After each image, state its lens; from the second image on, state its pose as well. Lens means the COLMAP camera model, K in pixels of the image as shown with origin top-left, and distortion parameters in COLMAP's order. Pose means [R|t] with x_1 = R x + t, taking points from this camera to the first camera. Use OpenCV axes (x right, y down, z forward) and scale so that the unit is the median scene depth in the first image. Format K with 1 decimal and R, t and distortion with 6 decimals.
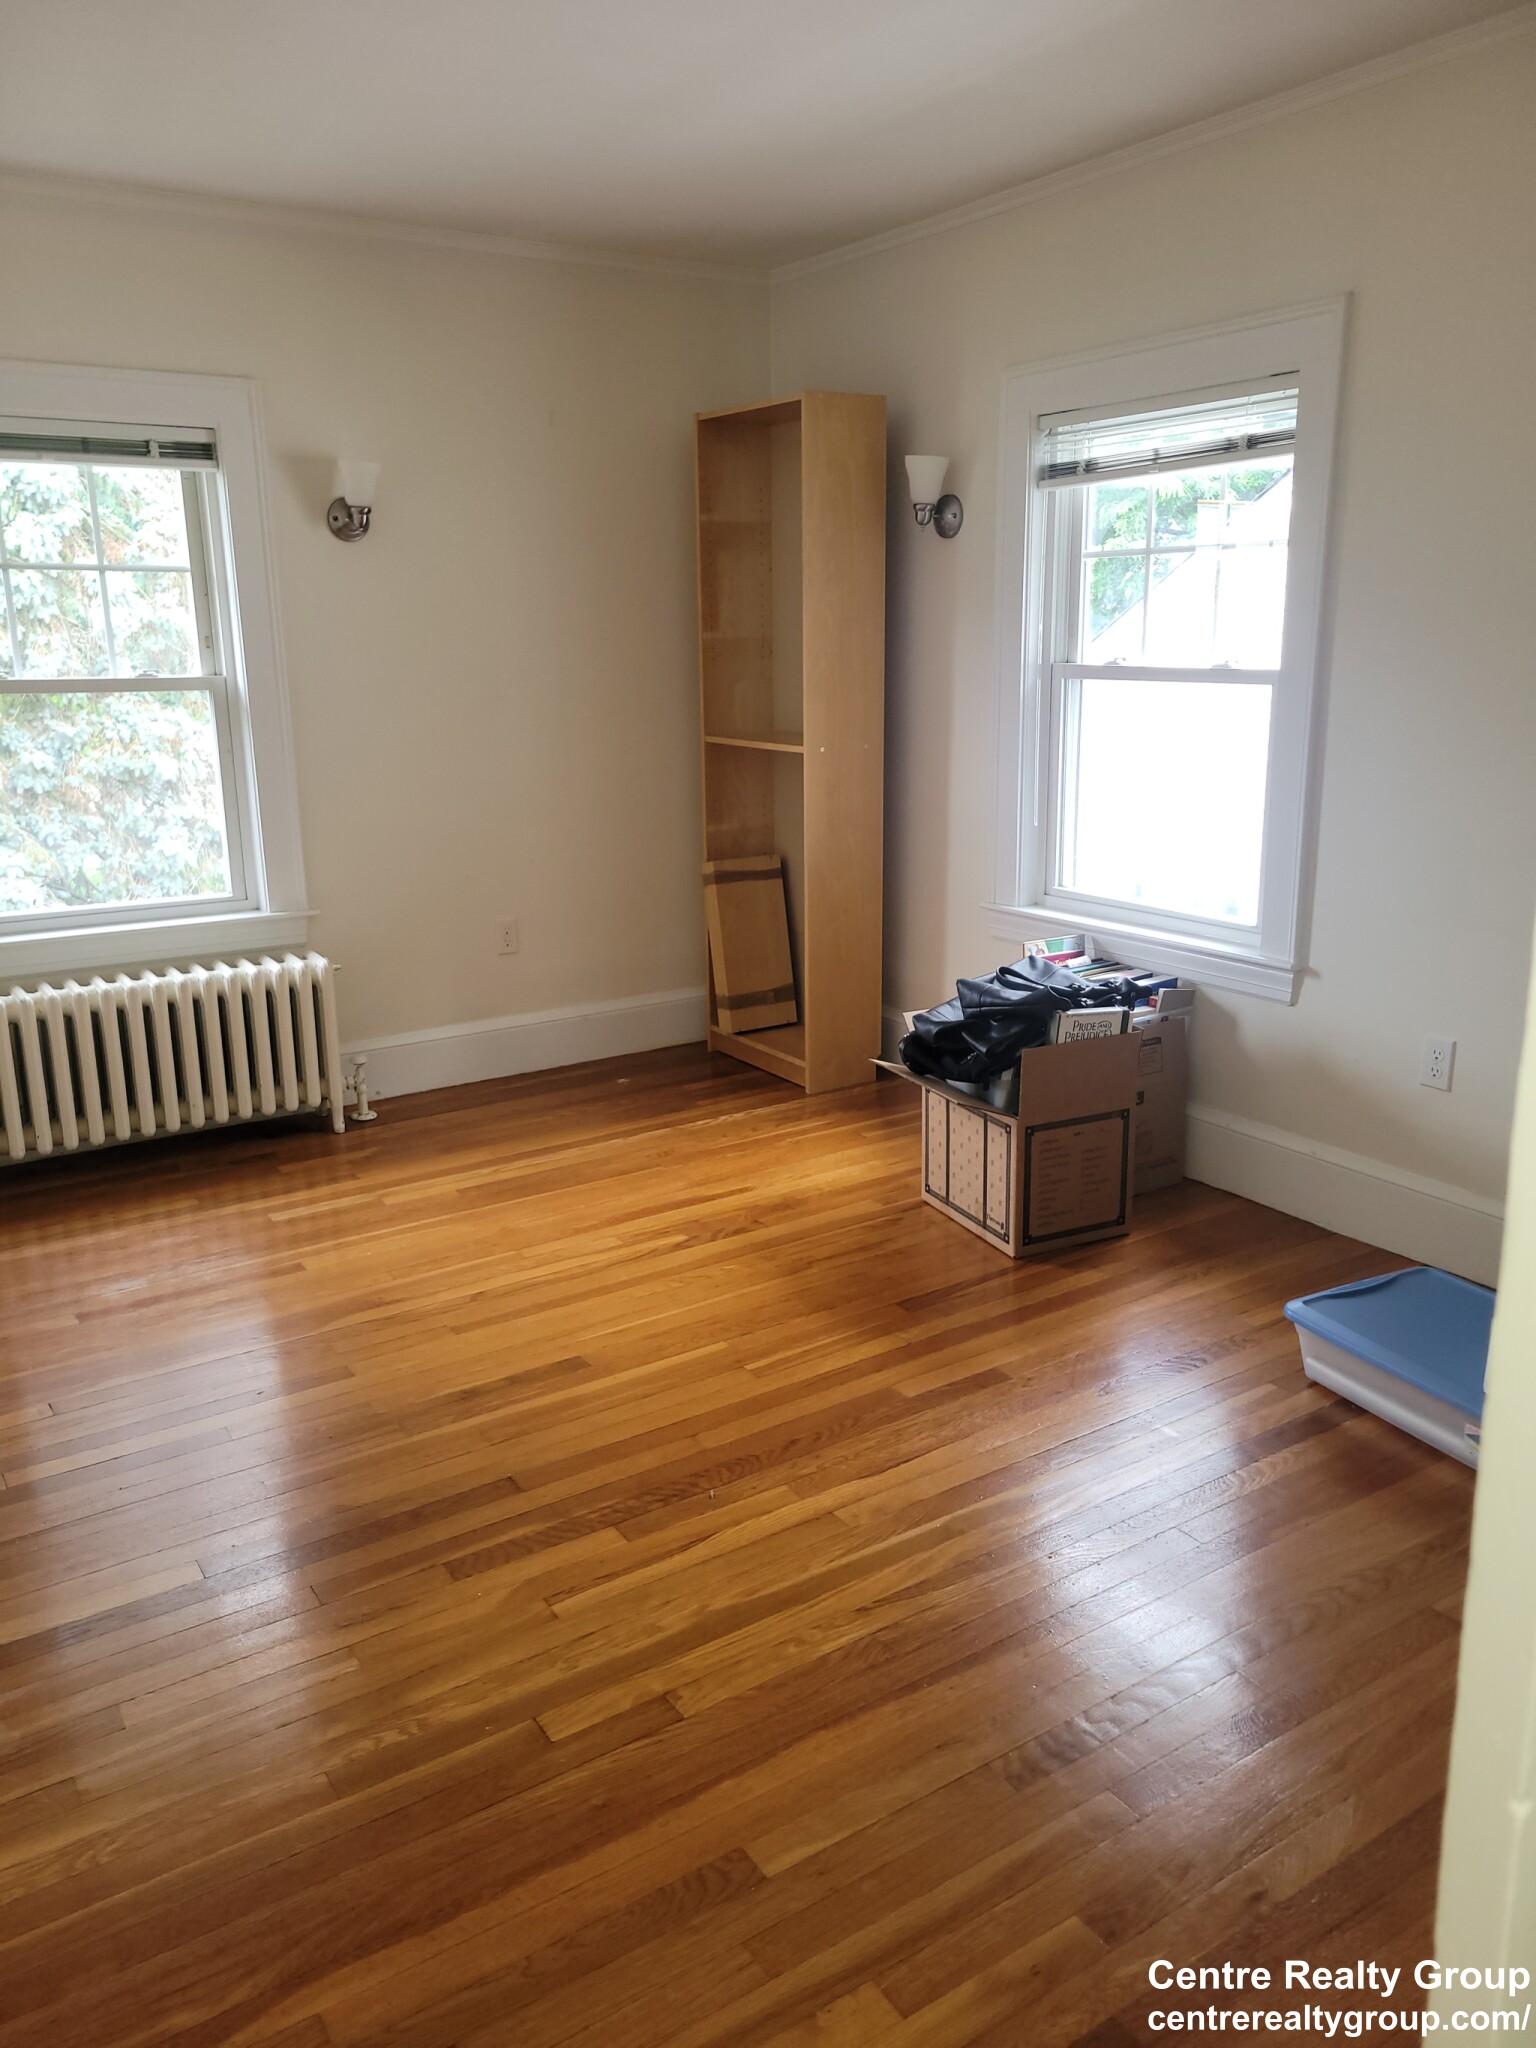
lens RADIAL K [[1548.3, 0, 798.1], [0, 1548.3, 1012.5], [0, 0, 1]] dist [0.057445, -0.025910]
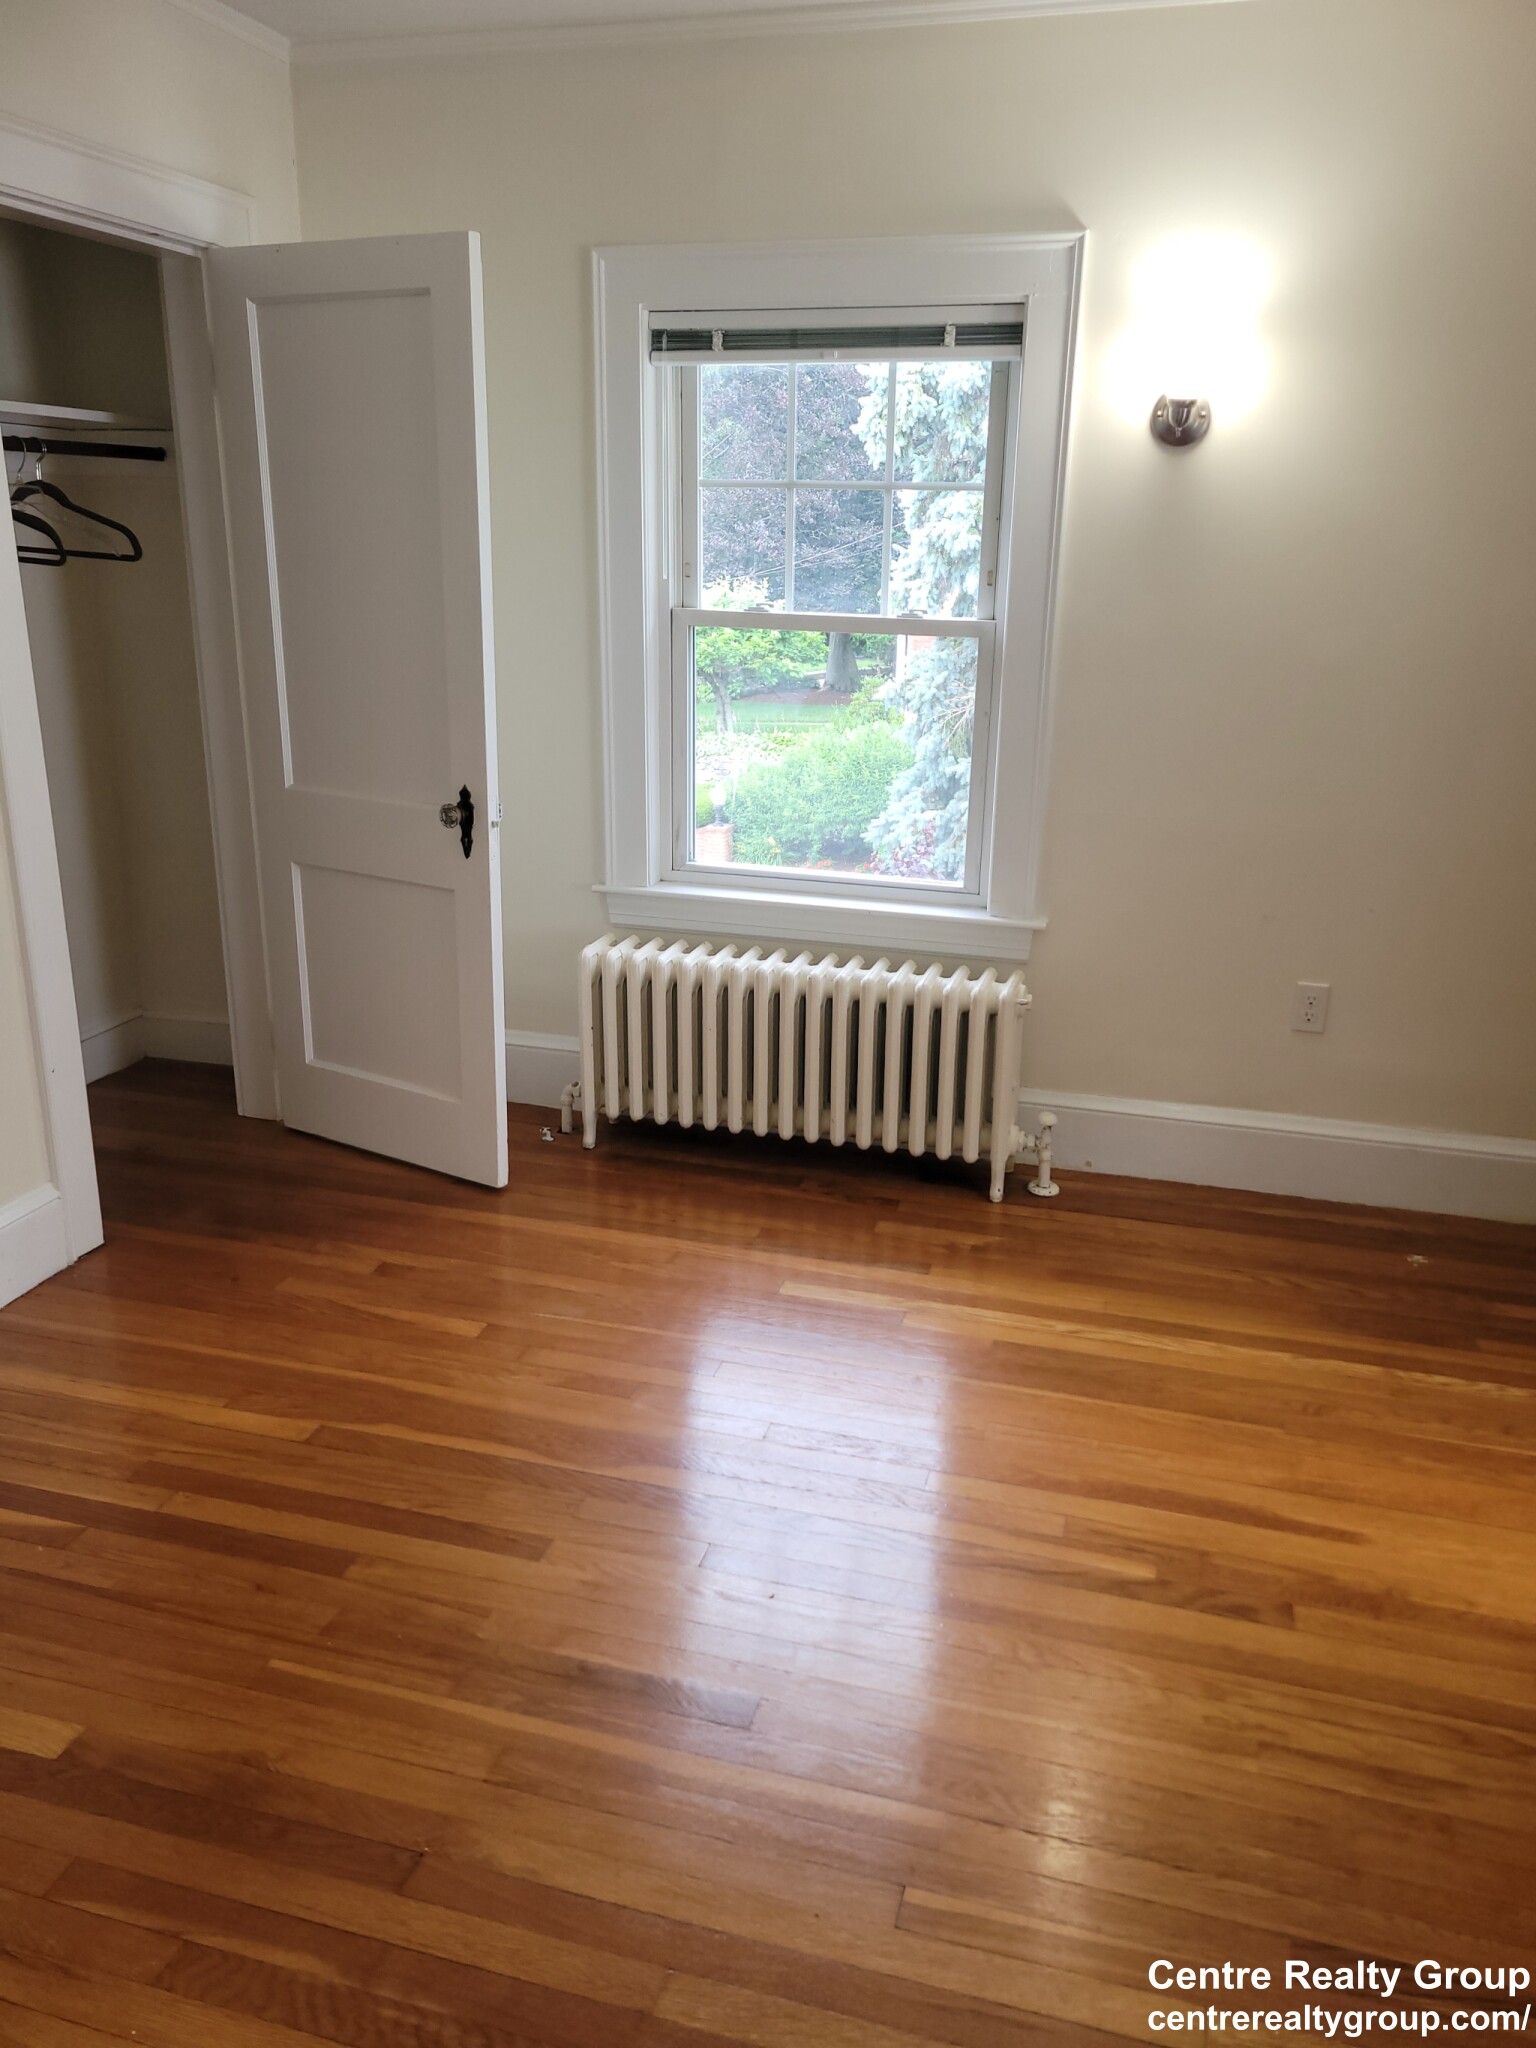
lens RADIAL K [[1548.3, 0, 798.1], [0, 1548.3, 1012.5], [0, 0, 1]] dist [0.057445, -0.025910]
pose [[0.646161, 0.248851, -0.721491, 0.199187], [-0.209156, 0.966895, 0.146176, -0.116266], [0.733982, 0.056451, 0.676819, 0.394366]]
